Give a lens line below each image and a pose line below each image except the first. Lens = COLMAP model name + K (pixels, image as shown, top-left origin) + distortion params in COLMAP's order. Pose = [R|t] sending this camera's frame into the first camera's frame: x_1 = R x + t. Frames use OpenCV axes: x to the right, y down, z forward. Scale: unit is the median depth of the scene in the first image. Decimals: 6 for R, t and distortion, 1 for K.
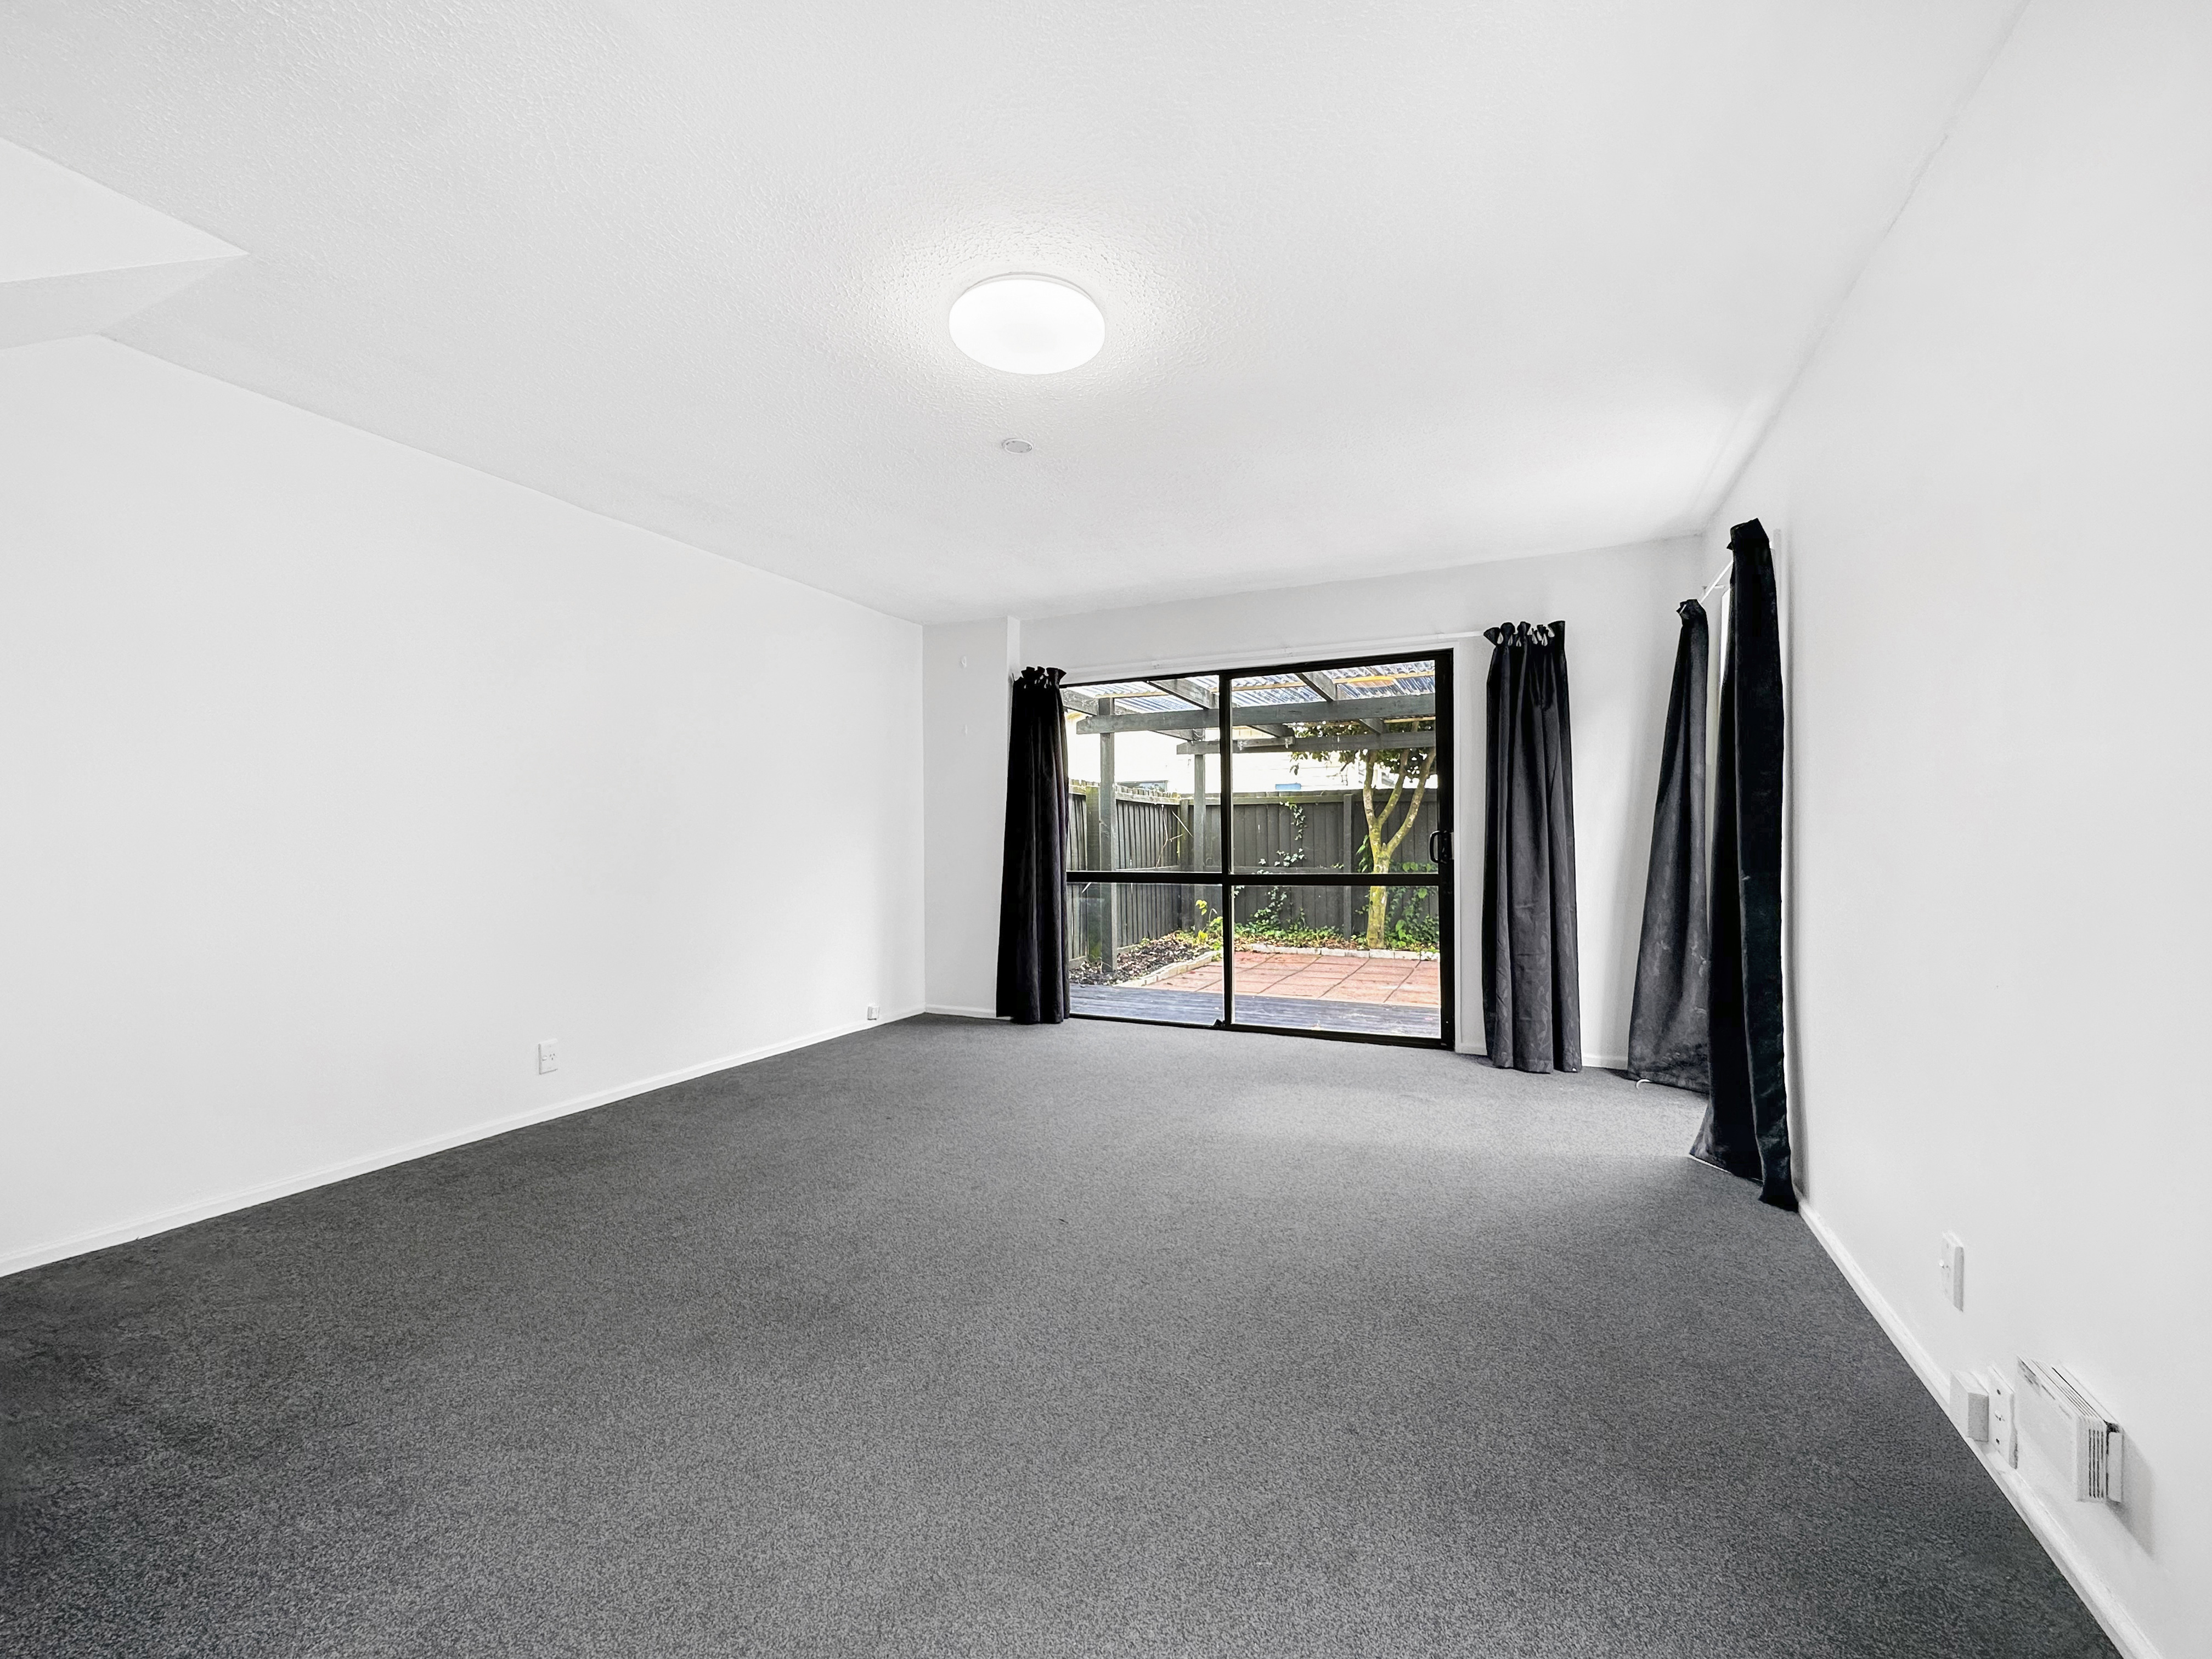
lens RADIAL K [[889.7, 0, 1118.3], [0, 889.7, 826.0], [0, 0, 1]] dist [-0.023822, -0.000377]
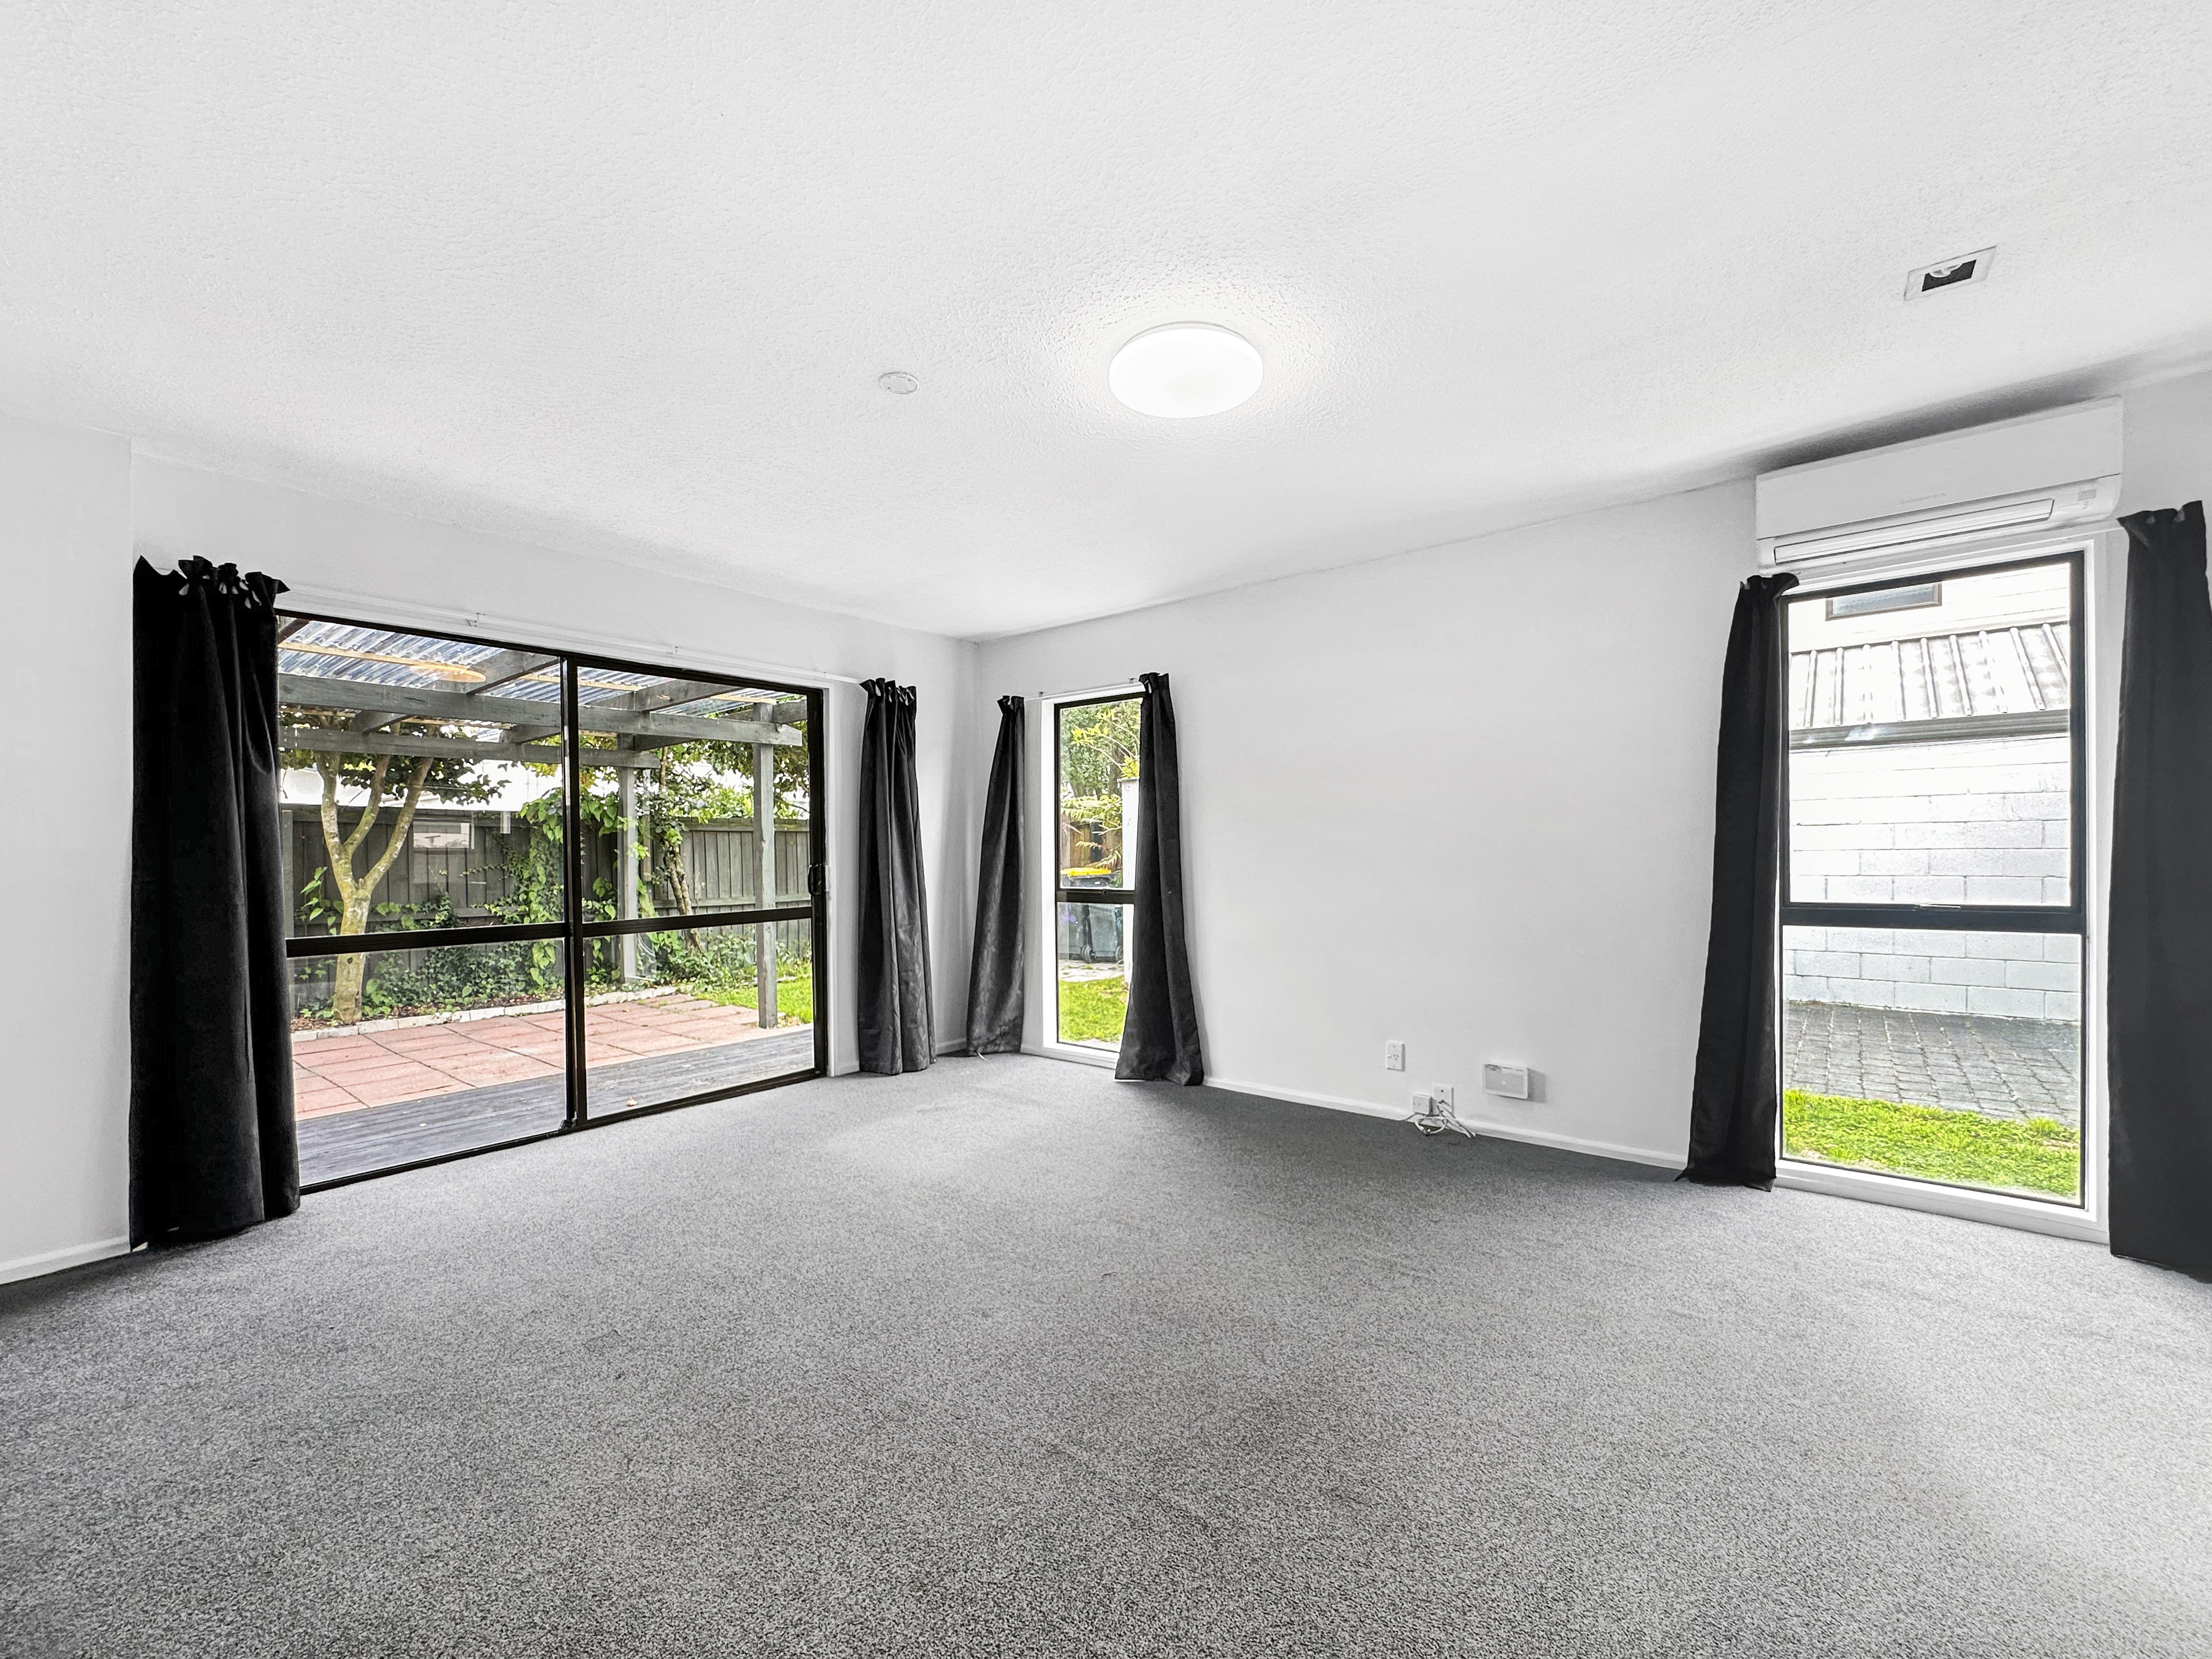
lens RADIAL K [[889.7, 0, 1118.3], [0, 889.7, 826.0], [0, 0, 1]] dist [-0.023822, -0.000377]
pose [[0.249321, 0.033885, 0.967828, -0.548498], [-0.002468, 0.999407, -0.034355, -0.003180], [-0.968418, 0.006177, 0.249256, 0.410483]]
